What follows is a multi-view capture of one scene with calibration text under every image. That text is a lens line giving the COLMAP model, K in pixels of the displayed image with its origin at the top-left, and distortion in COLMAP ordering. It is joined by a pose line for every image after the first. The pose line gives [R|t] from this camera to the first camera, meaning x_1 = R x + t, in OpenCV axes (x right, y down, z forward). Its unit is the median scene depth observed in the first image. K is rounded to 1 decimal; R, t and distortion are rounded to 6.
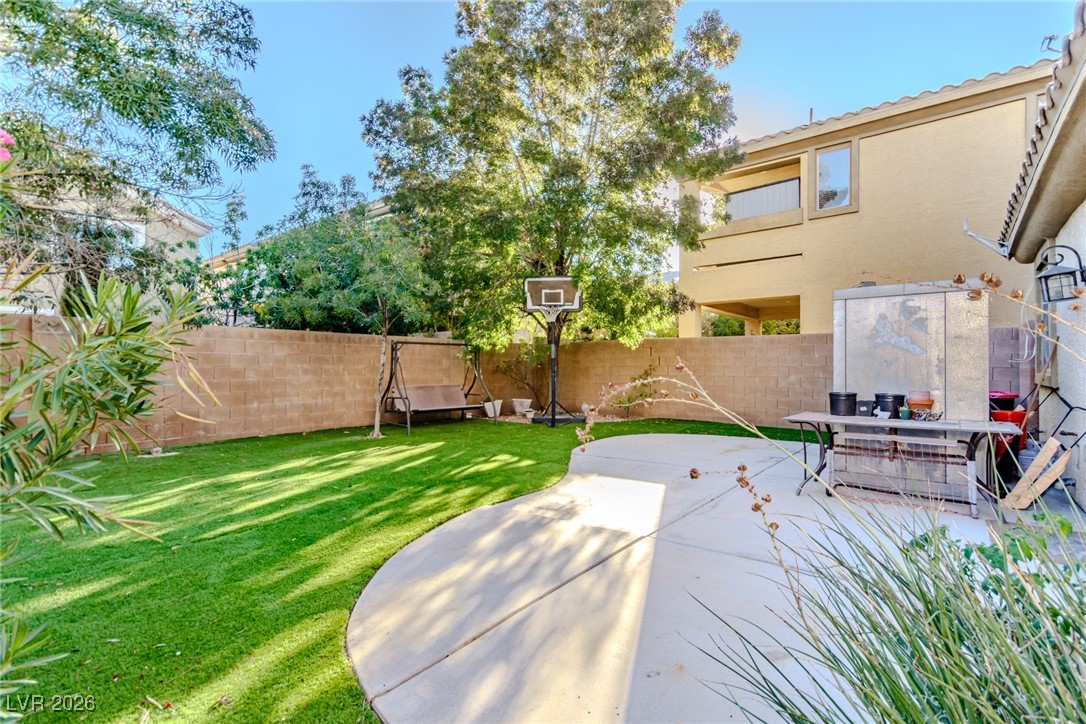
lens RADIAL K [[506.8, 0, 541.1], [0, 506.8, 363.5], [0, 0, 1]] dist [-0.000847, 0.000110]
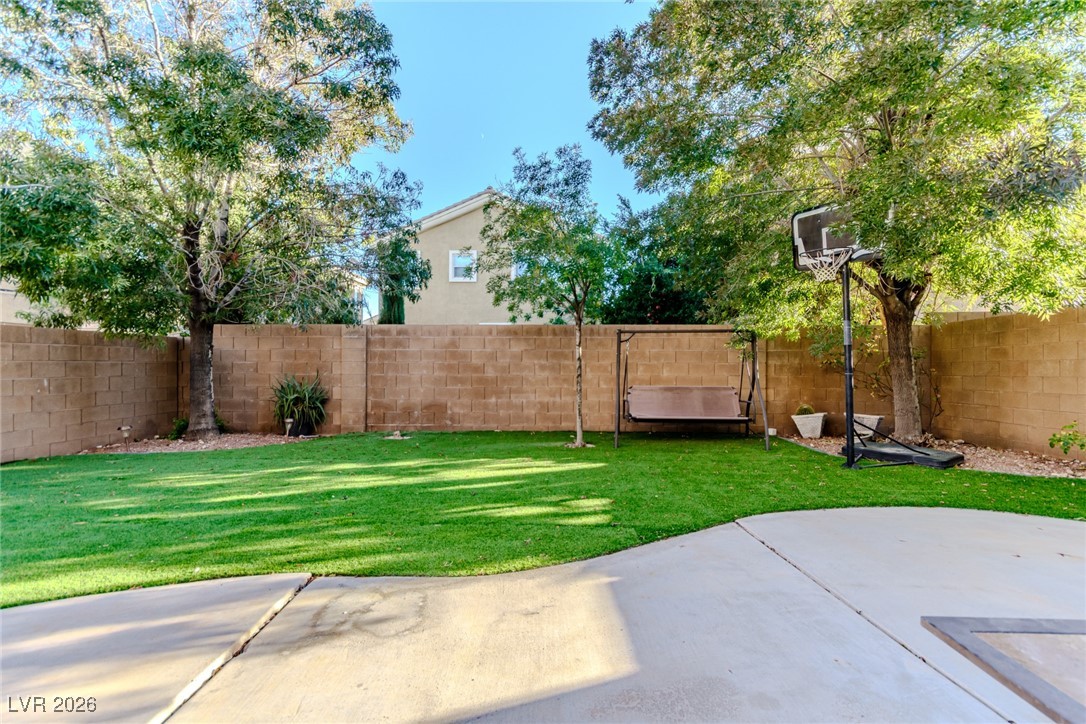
lens RADIAL K [[506.8, 0, 543.2], [0, 506.8, 362.7], [0, 0, 1]] dist [-0.000847, 0.000110]
pose [[0.608949, -0.004190, -0.793198, 0.288326], [0.004546, 0.999988, -0.001793, 0.008173], [0.793196, -0.002514, 0.608961, 0.423278]]
